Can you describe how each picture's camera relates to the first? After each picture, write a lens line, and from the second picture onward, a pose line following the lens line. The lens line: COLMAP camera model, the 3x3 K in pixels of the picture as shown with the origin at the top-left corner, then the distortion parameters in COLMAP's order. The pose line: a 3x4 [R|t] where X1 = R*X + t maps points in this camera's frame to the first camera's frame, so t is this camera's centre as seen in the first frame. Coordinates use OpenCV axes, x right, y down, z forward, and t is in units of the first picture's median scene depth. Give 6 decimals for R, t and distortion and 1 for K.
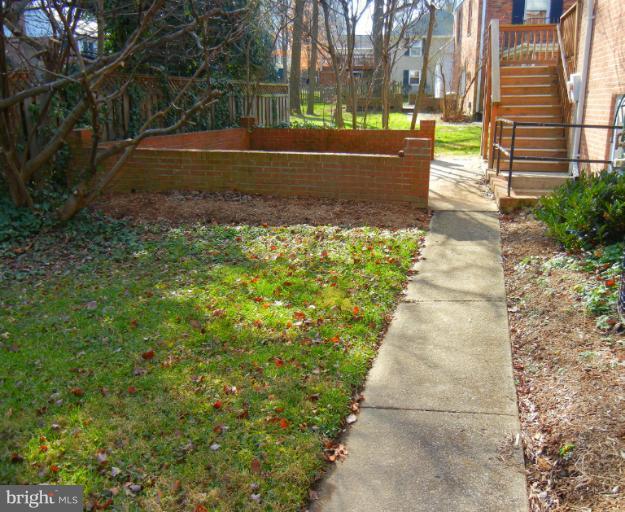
lens RADIAL K [[593.6, 0, 338.9], [0, 593.6, 257.1], [0, 0, 1]] dist [0.007593, -0.003601]
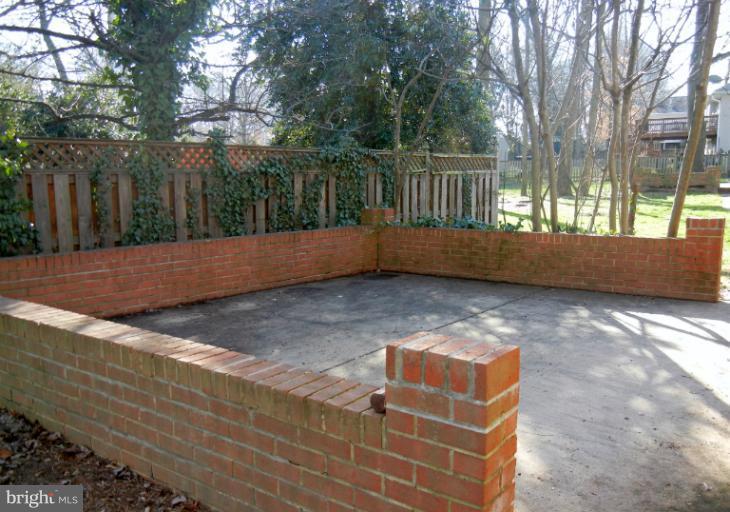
lens RADIAL K [[651.0, 0, 365.0], [0, 651.0, 256.0], [0, 0, 1]] dist [-0.061837, -0.001864]
pose [[0.907310, 0.039244, -0.418626, 0.118111], [-0.097363, 0.988183, -0.118382, -0.115716], [0.409034, 0.148168, 0.900410, 0.440953]]
